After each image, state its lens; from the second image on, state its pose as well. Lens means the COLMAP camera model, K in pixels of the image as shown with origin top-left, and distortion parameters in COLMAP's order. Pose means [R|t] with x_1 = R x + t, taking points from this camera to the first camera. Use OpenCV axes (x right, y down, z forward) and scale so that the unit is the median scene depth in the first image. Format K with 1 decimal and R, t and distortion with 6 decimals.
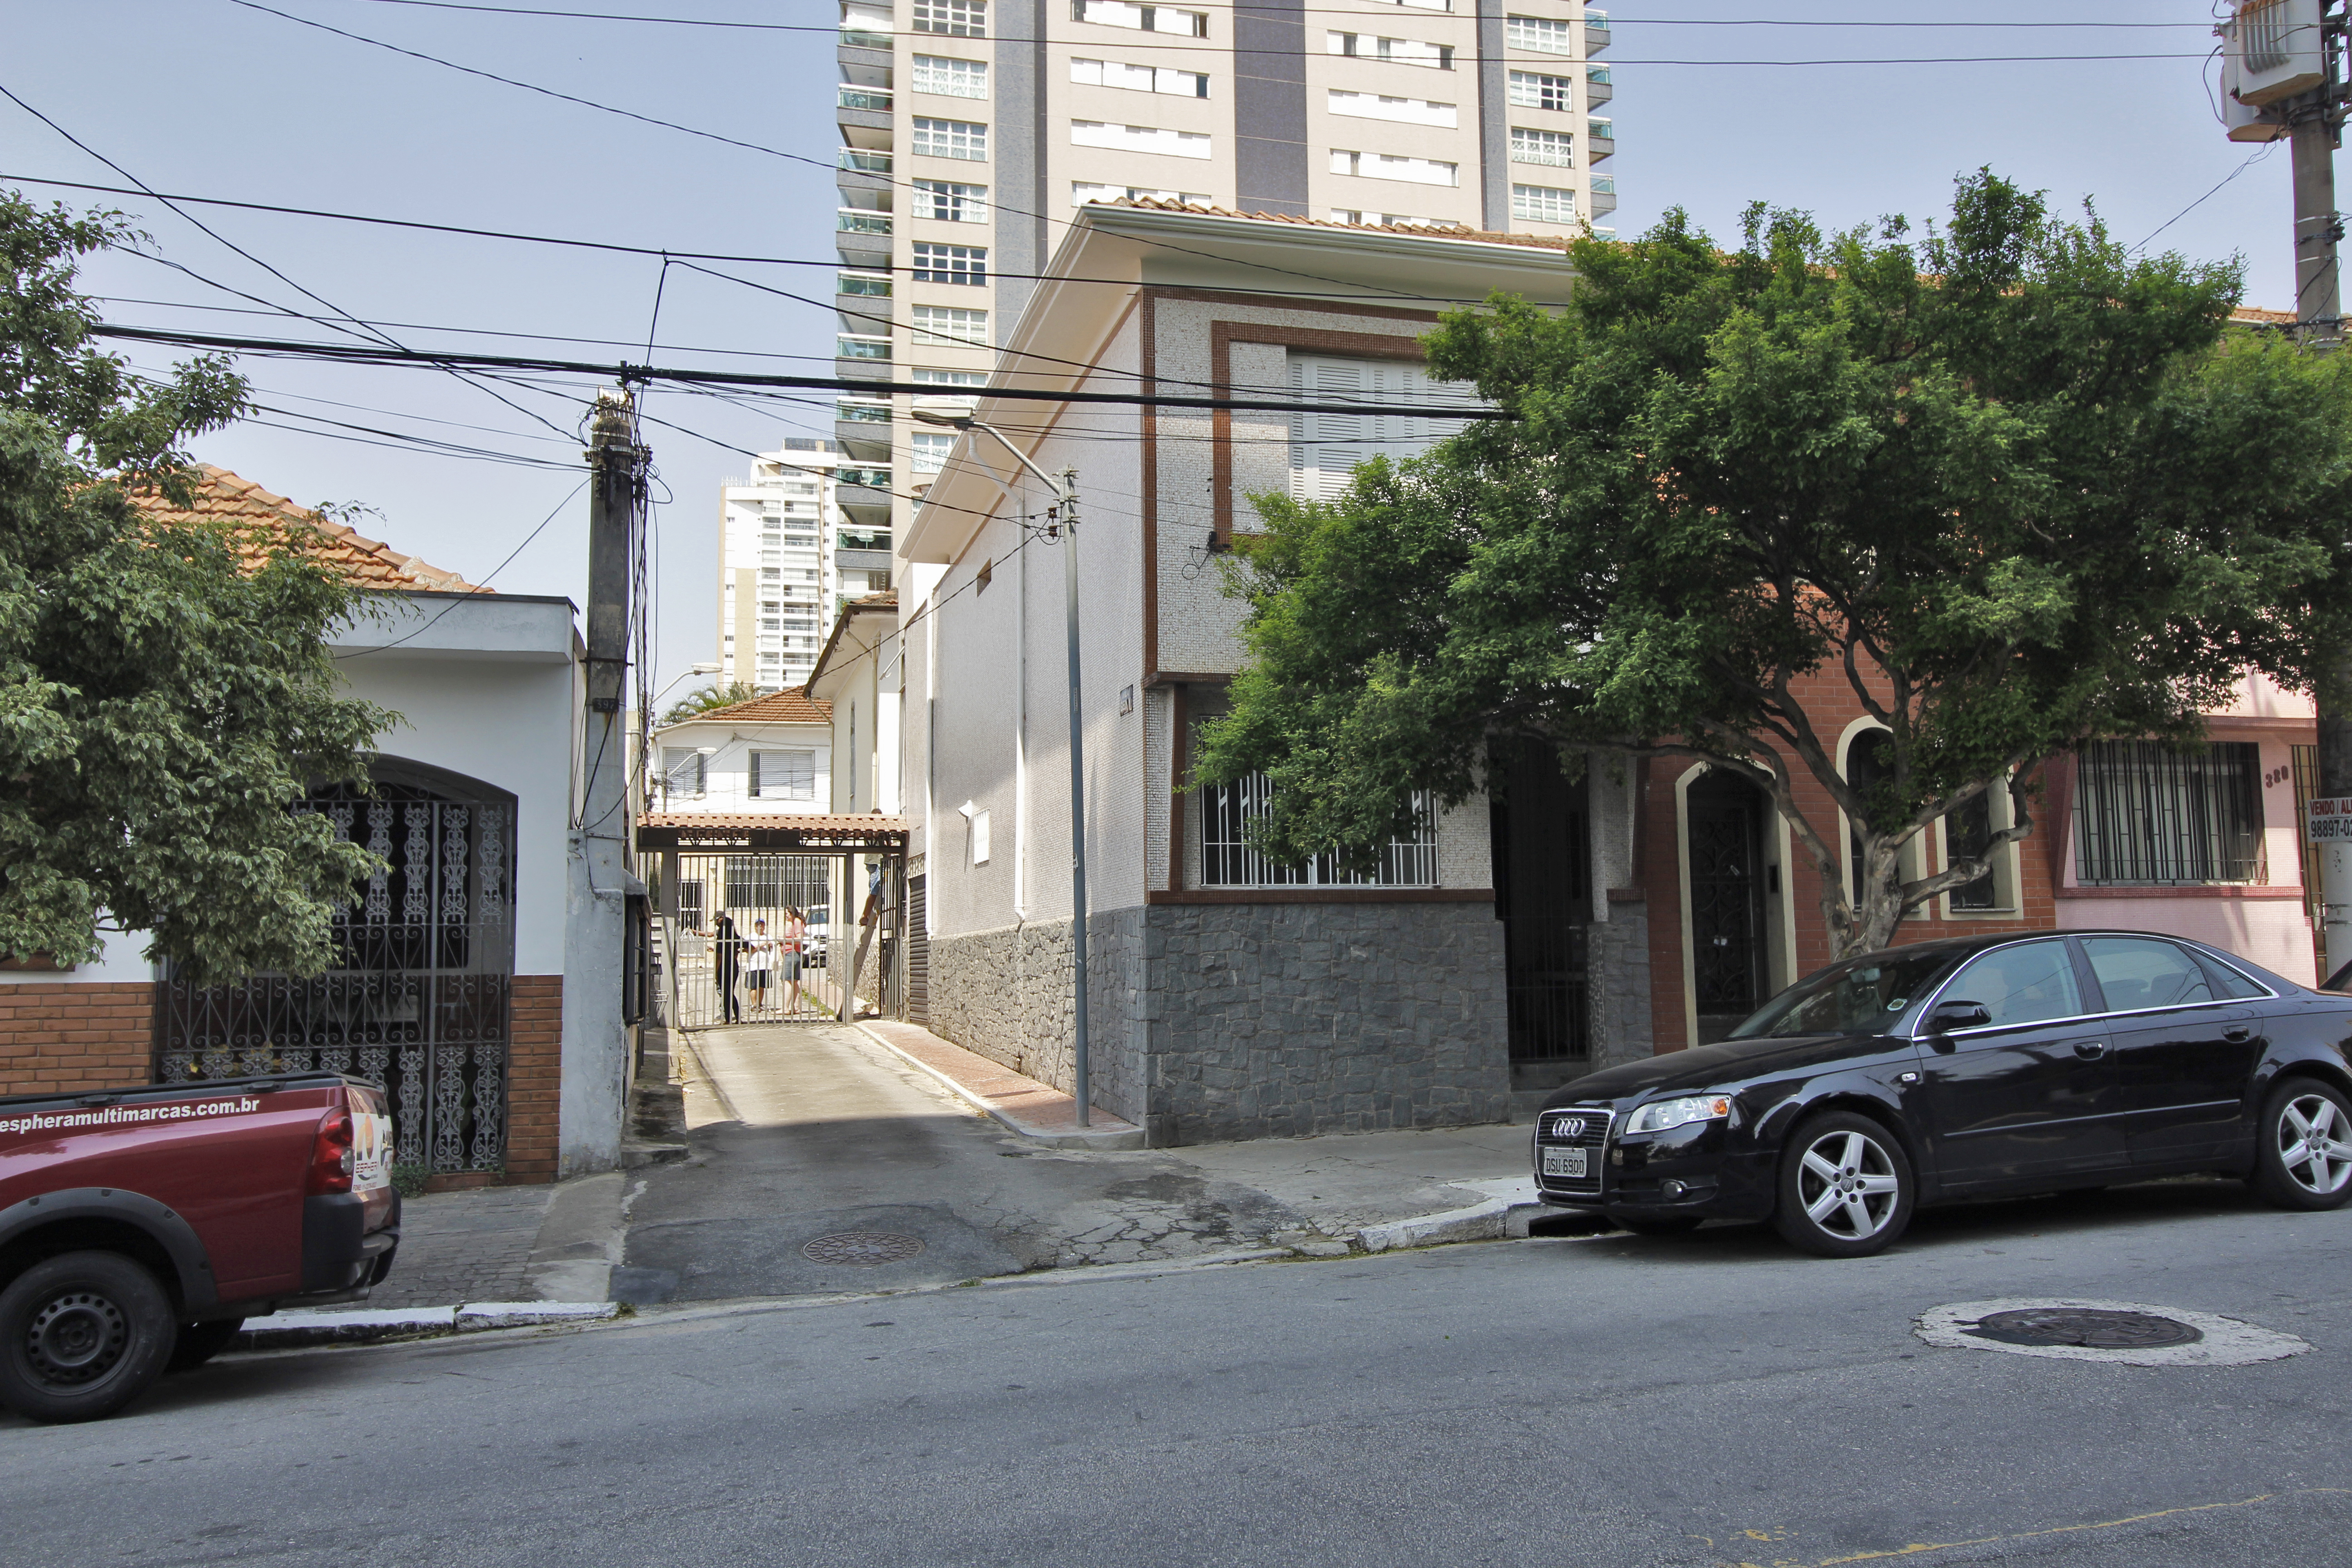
lens RADIAL K [[1870.2, 0, 1176.9], [0, 1870.2, 785.3], [0, 0, 1]] dist [0.009157, 0.004381]
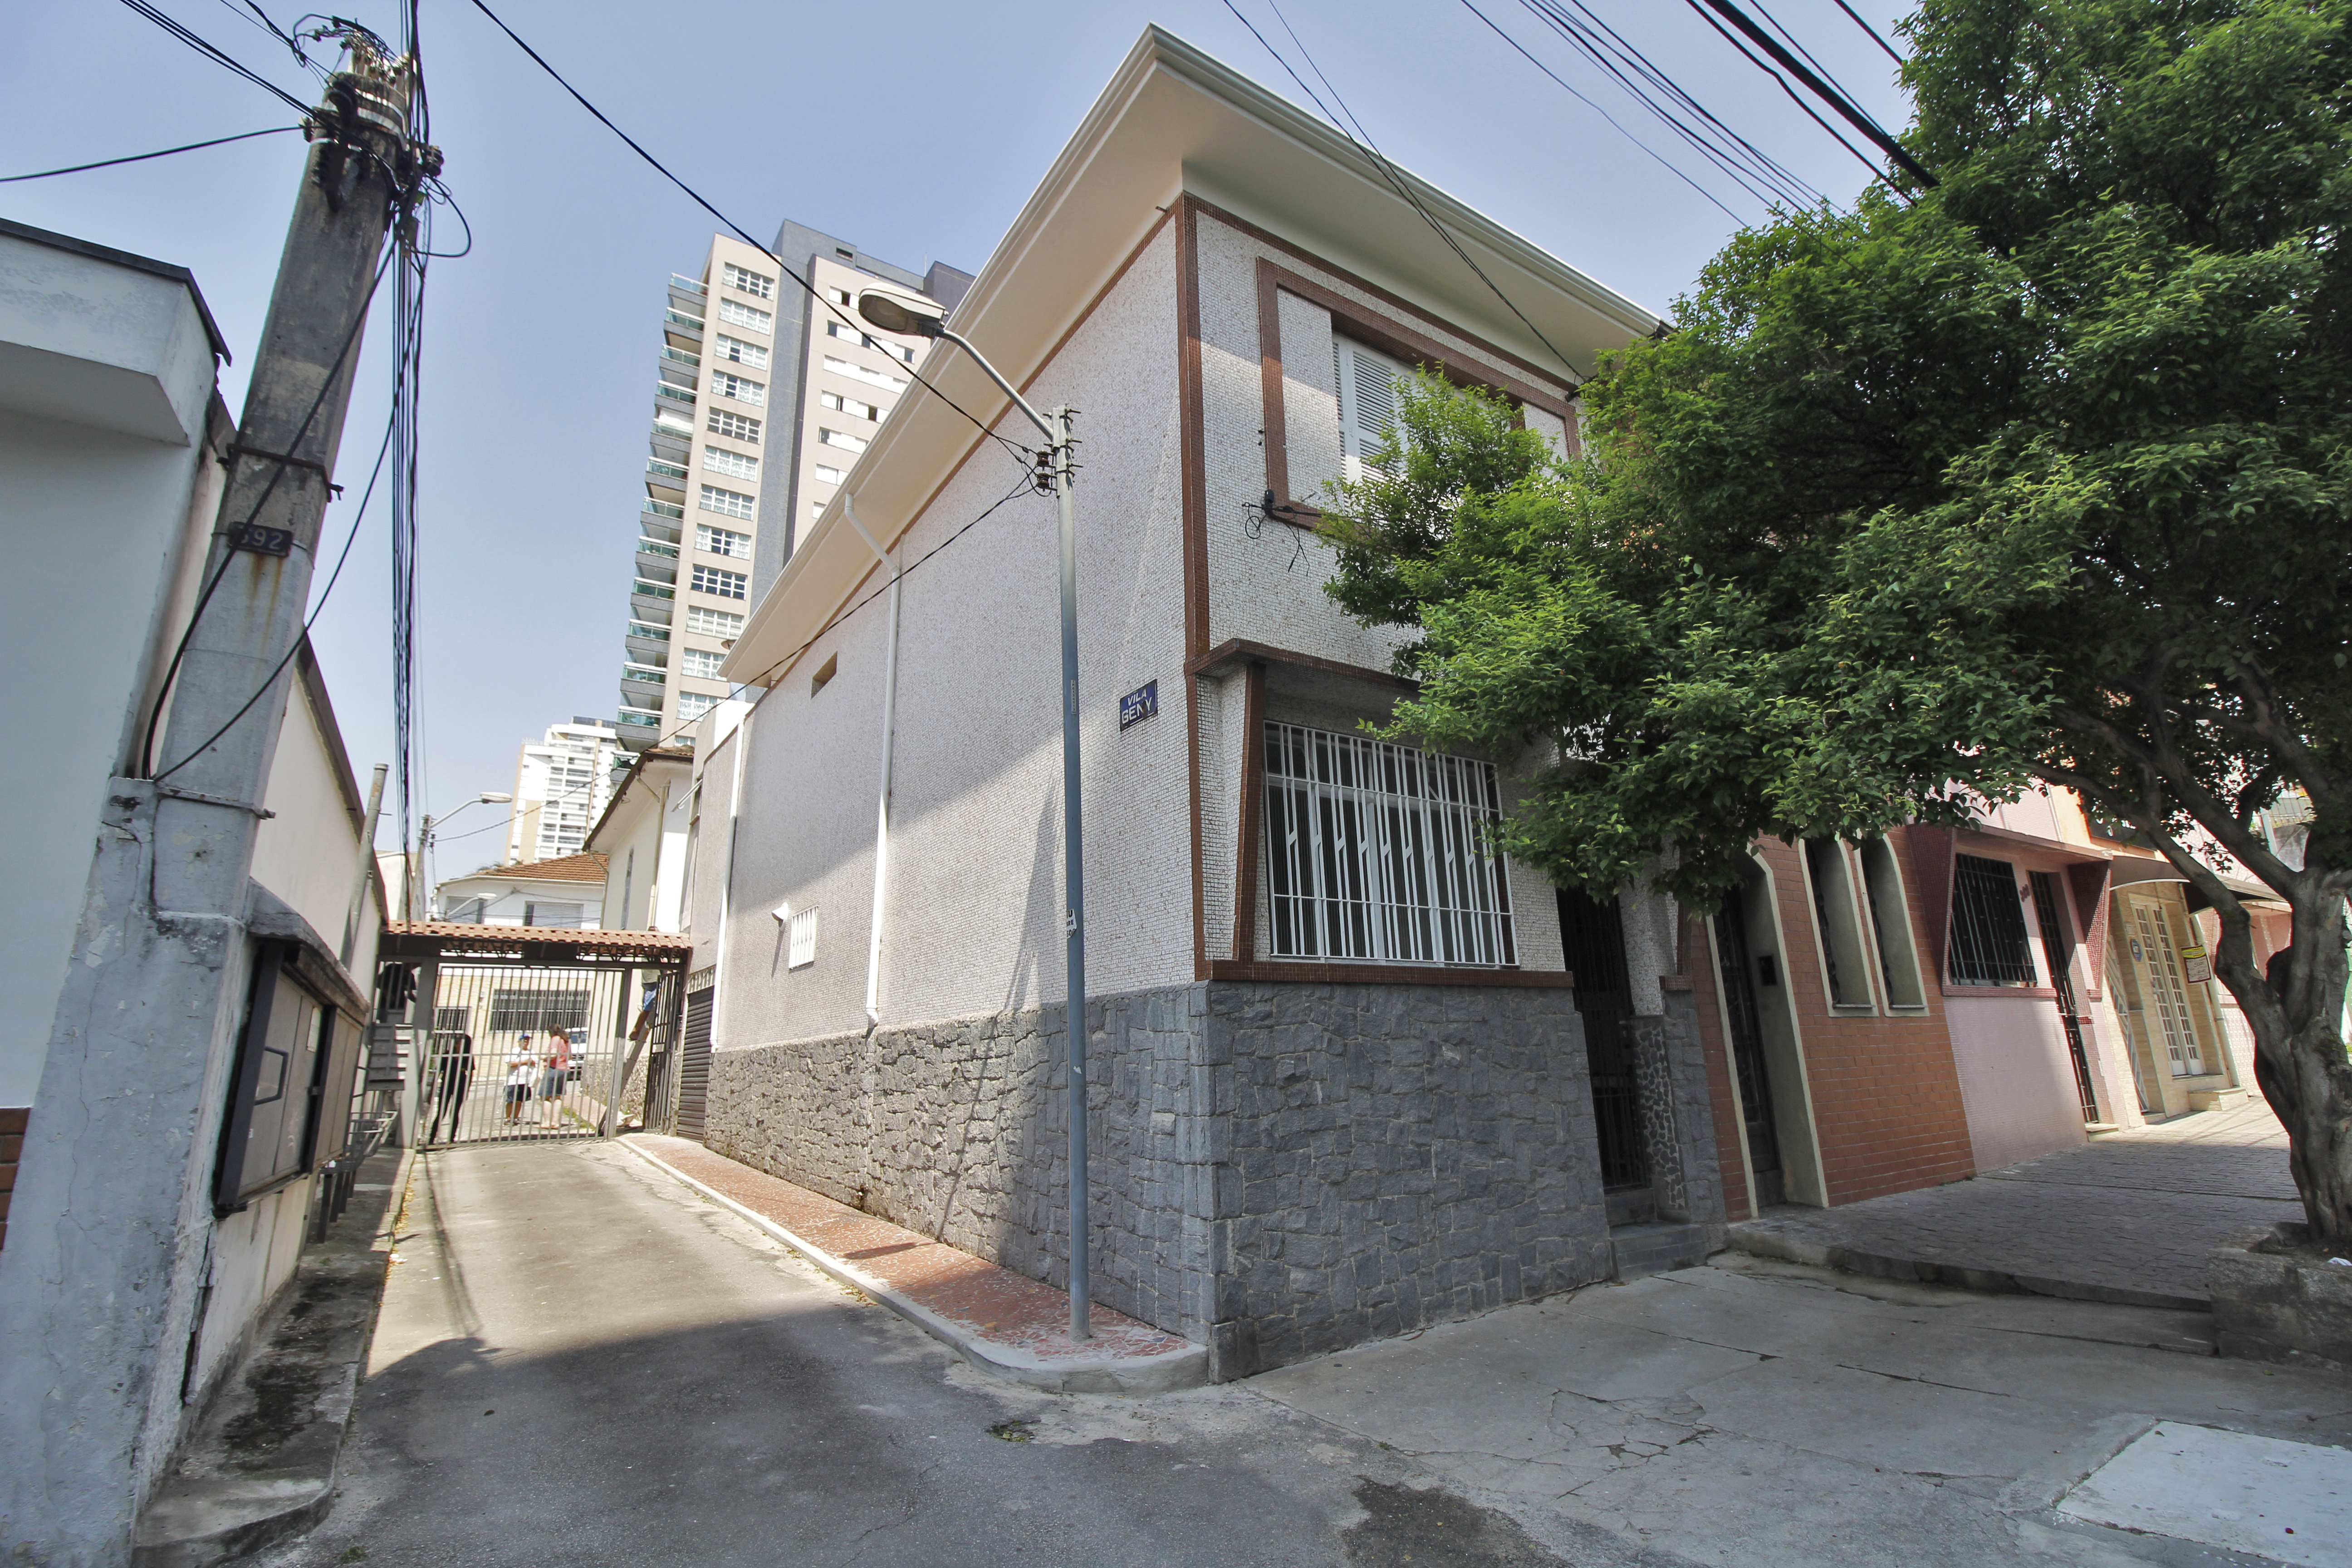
lens RADIAL K [[1095.6, 0, 1181.0], [0, 1095.6, 770.6], [0, 0, 1]] dist [-0.010754, -0.004012]
pose [[0.950392, 0.071478, 0.302732, -0.134485], [-0.017857, 0.984172, -0.176312, 0.053810], [-0.310543, 0.162160, 0.936626, 0.571699]]
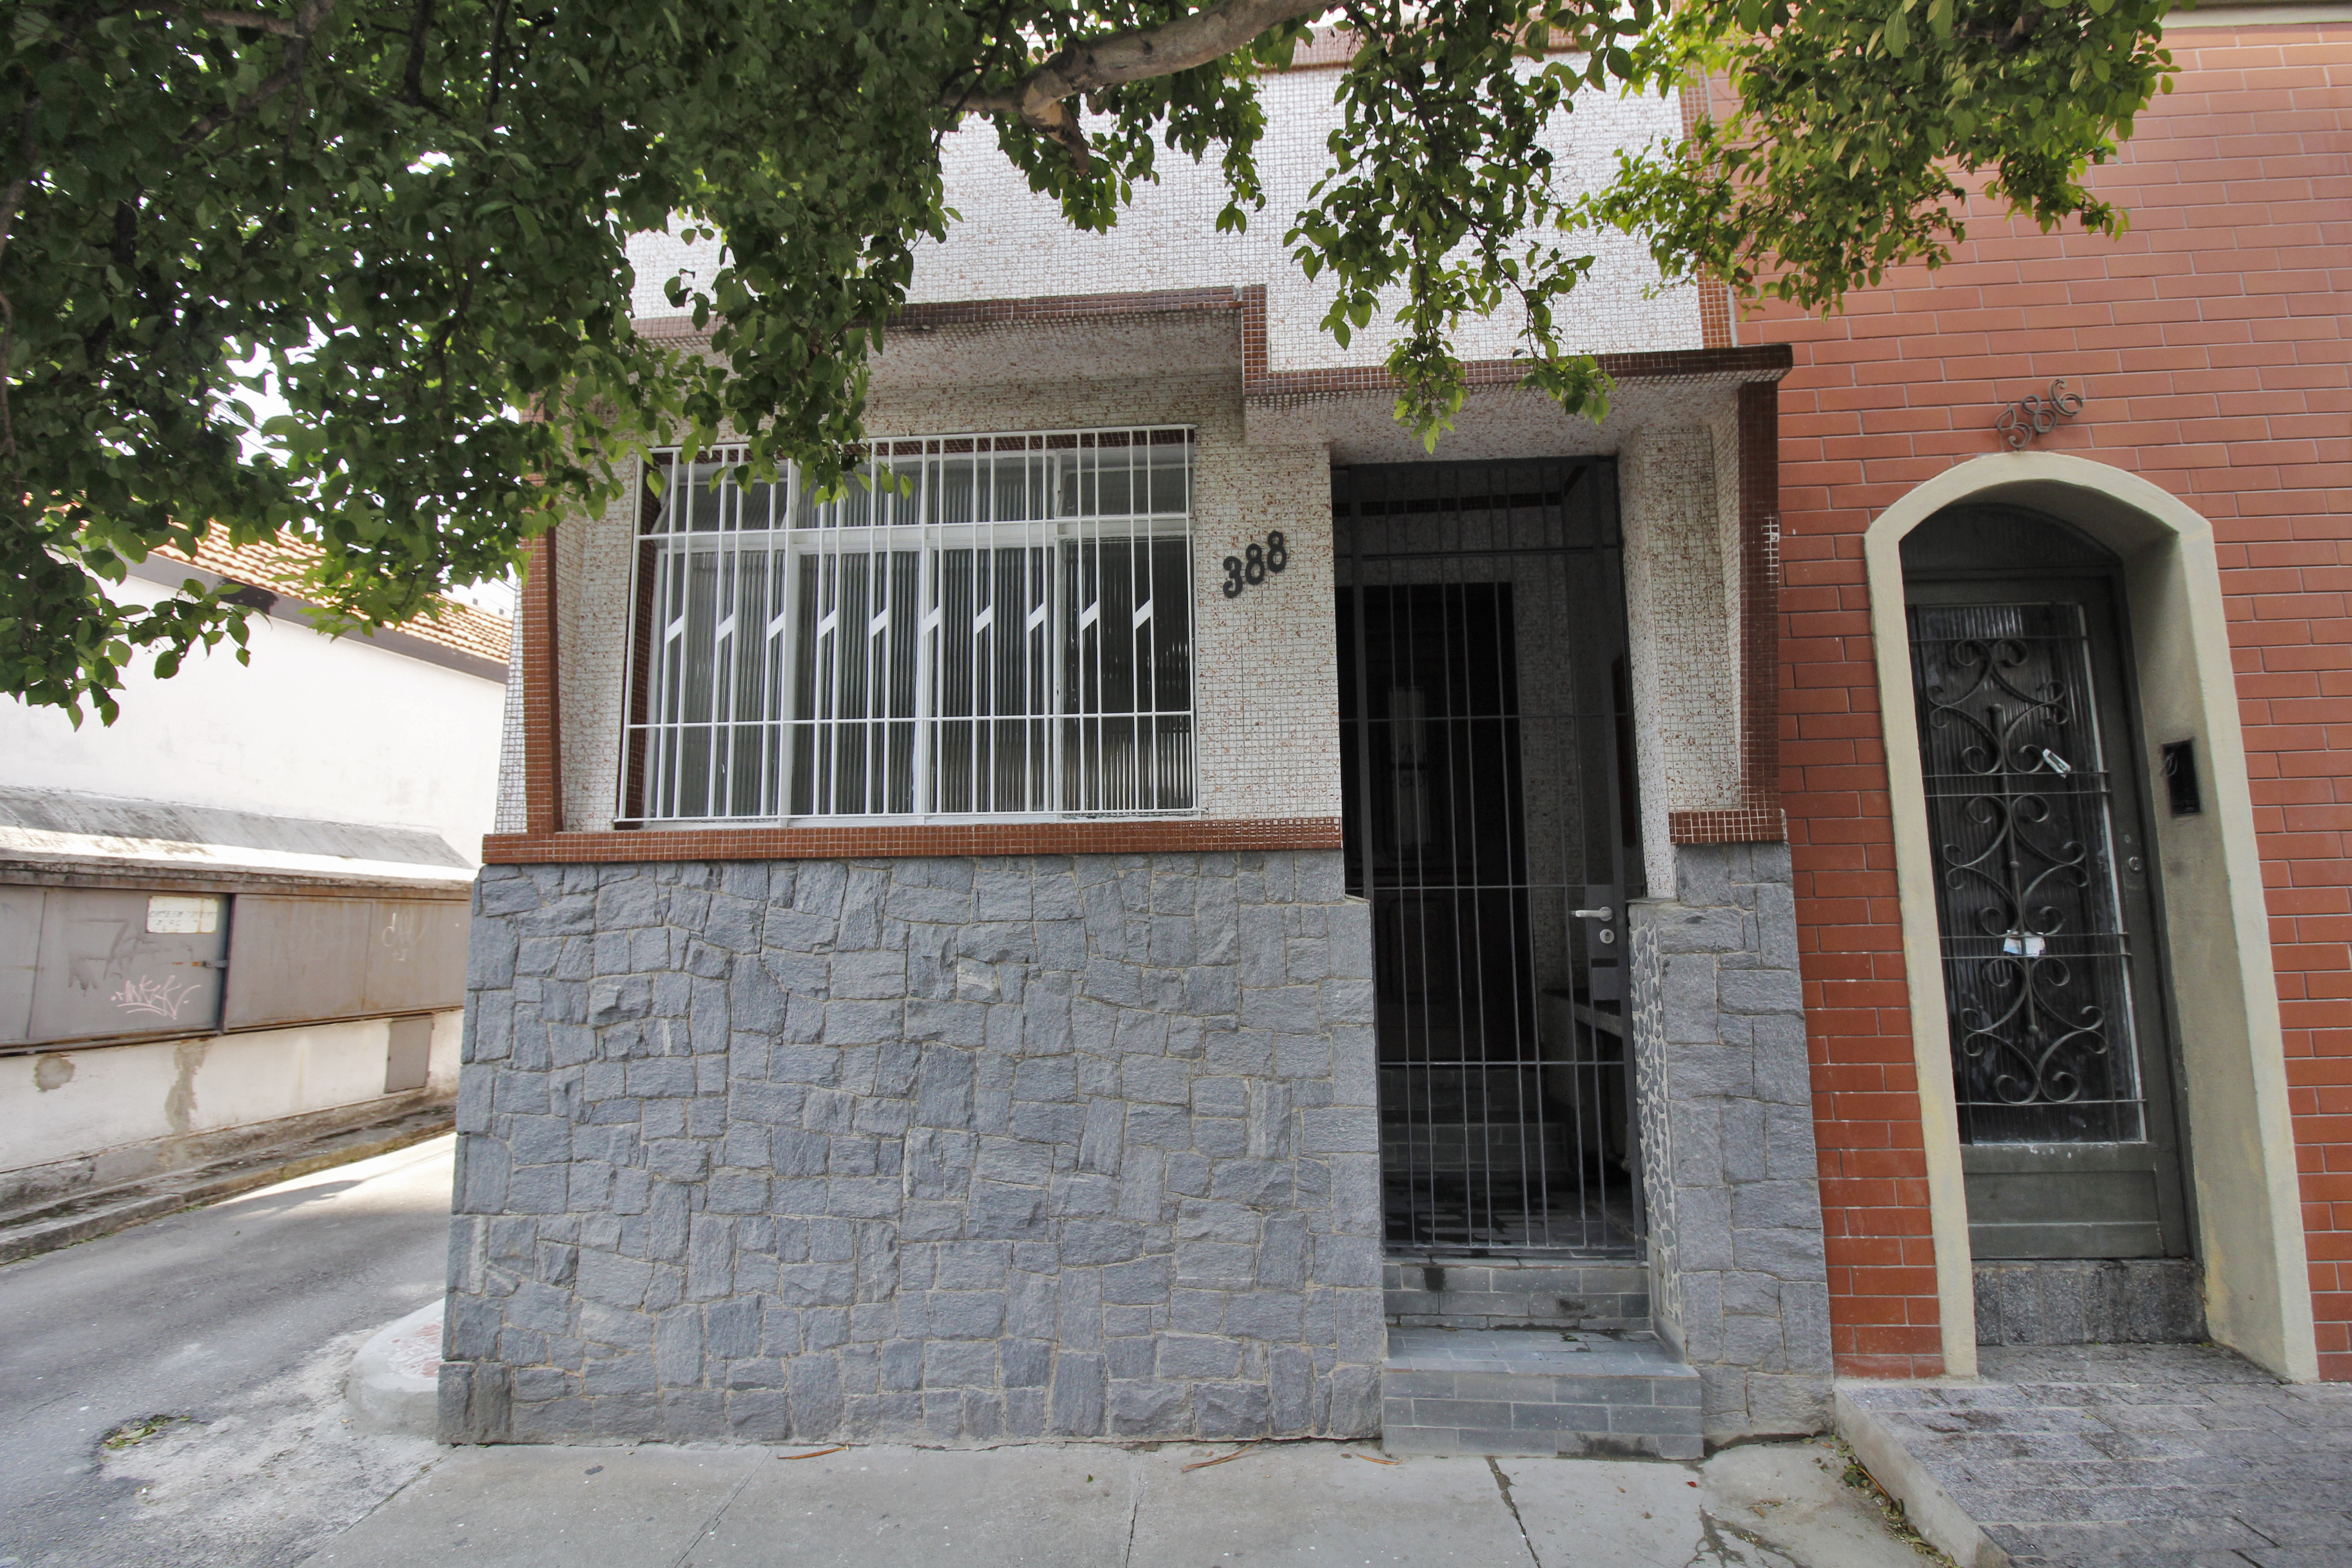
lens RADIAL K [[1095.6, 0, 1182.1], [0, 1095.6, 758.3], [0, 0, 1]] dist [-0.010754, -0.004012]
pose [[0.939920, -0.040796, -0.338948, 0.208170], [0.031687, 0.998974, -0.032369, 0.047563], [0.339920, 0.019684, 0.940248, 0.741080]]
